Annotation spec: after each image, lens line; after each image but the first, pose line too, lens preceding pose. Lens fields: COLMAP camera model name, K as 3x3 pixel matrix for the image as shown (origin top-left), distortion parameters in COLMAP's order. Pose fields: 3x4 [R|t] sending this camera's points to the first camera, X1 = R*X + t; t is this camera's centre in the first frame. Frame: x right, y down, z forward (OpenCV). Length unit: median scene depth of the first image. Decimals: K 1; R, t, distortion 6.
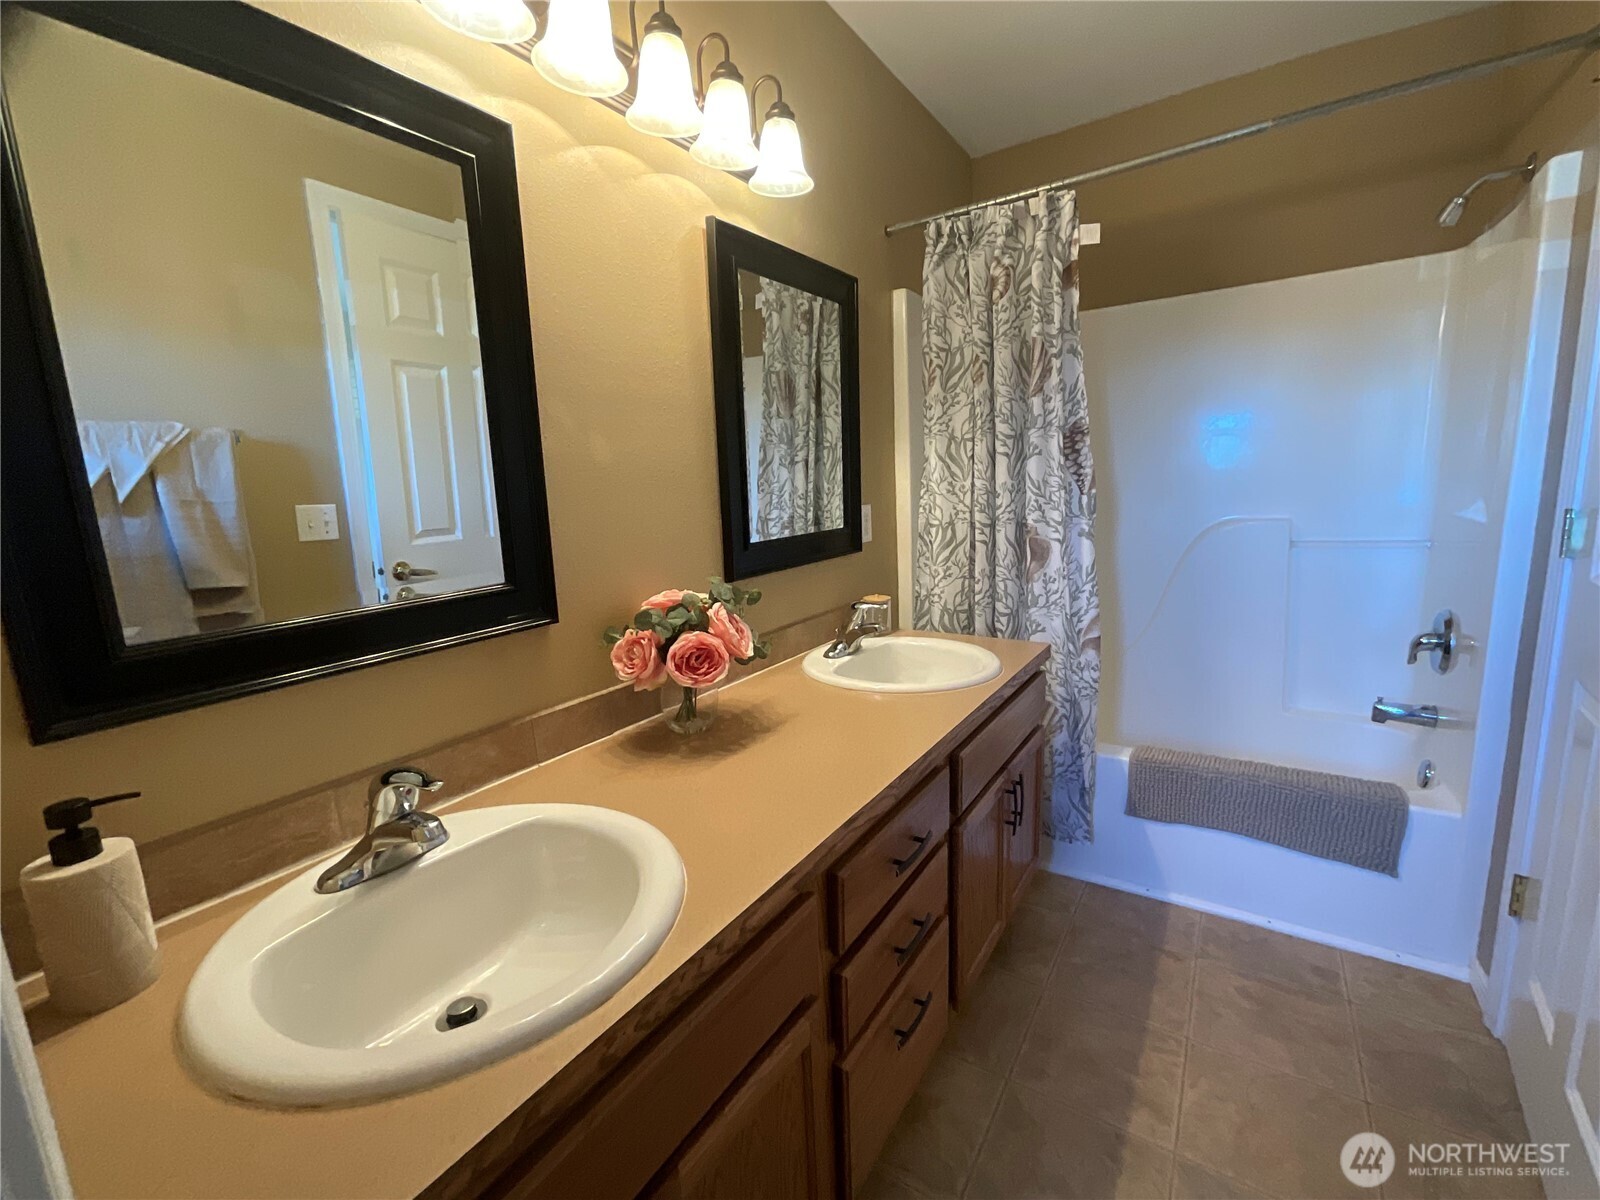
lens RADIAL K [[681.9, 0, 799.5], [0, 681.9, 602.7], [0, 0, 1]] dist [0.001188, -0.000697]
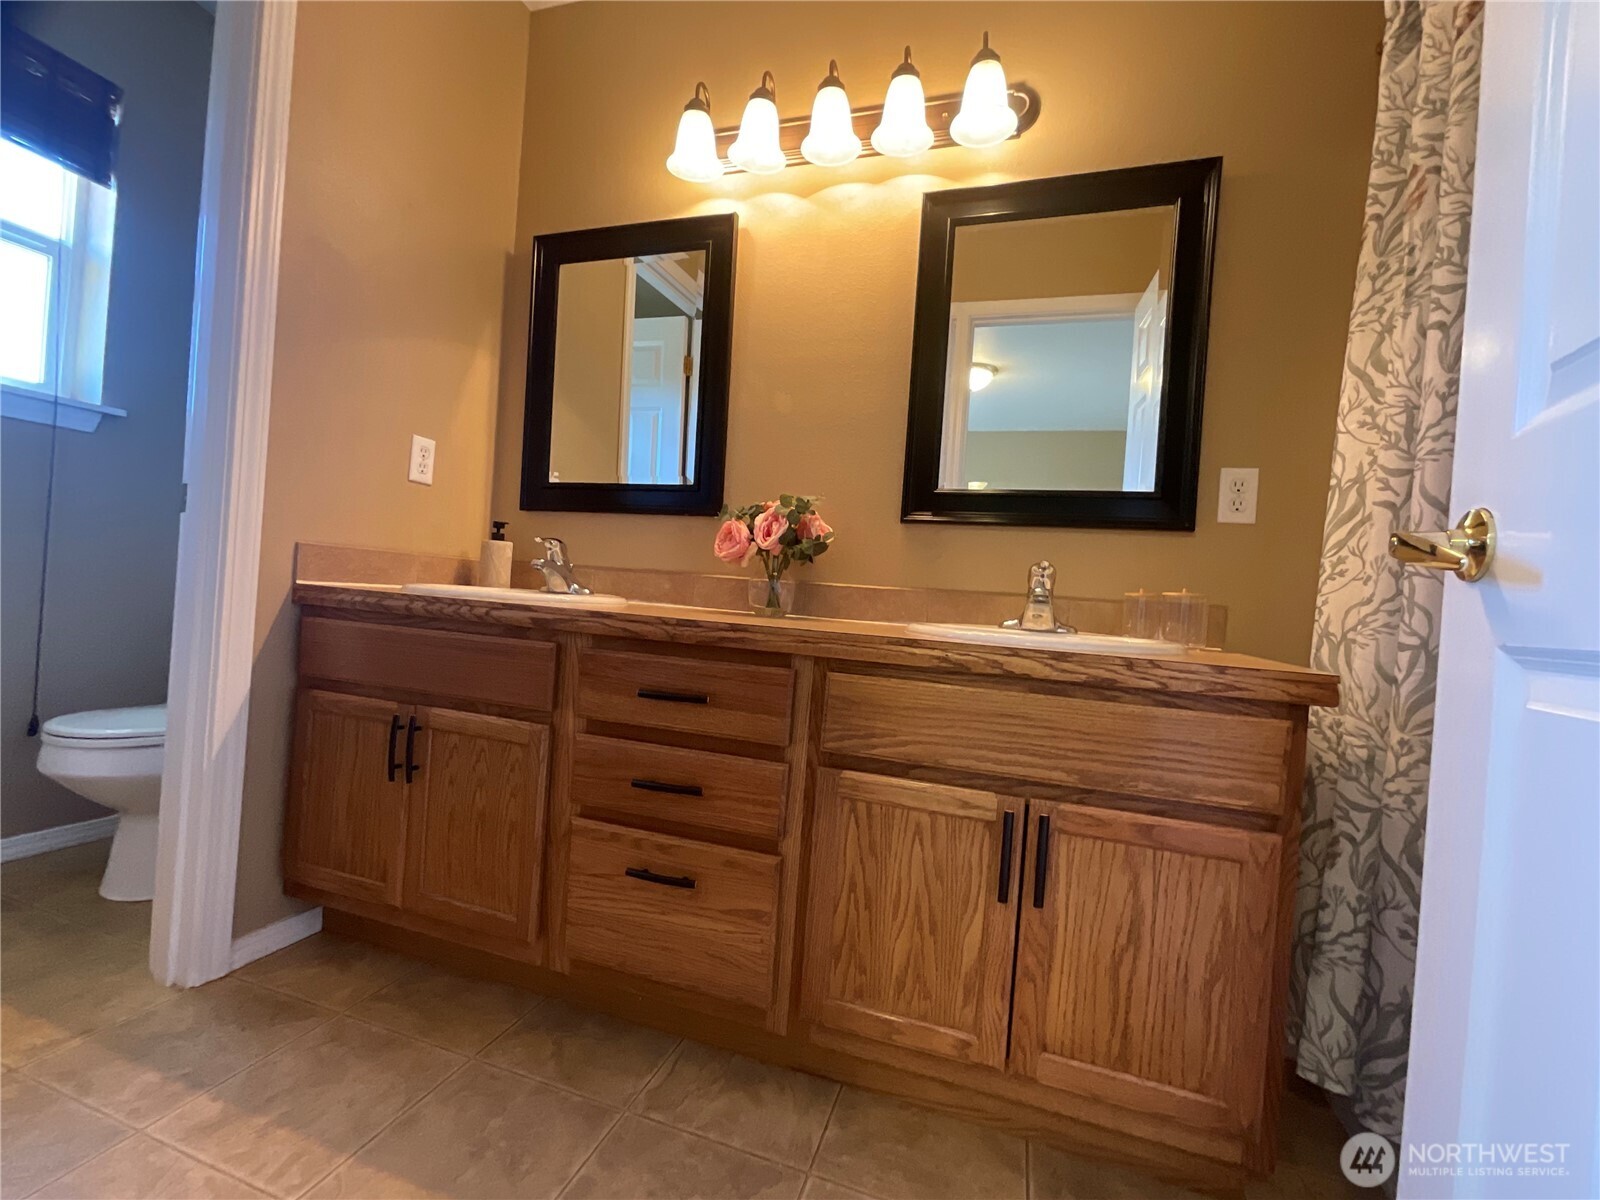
lens RADIAL K [[681.9, 0, 808.3], [0, 681.9, 603.5], [0, 0, 1]] dist [0.001188, -0.000697]
pose [[0.271762, 0.064529, -0.960199, 0.648101], [-0.252083, 0.967685, -0.006315, 0.097554], [0.928762, 0.243766, 0.279247, 0.462790]]
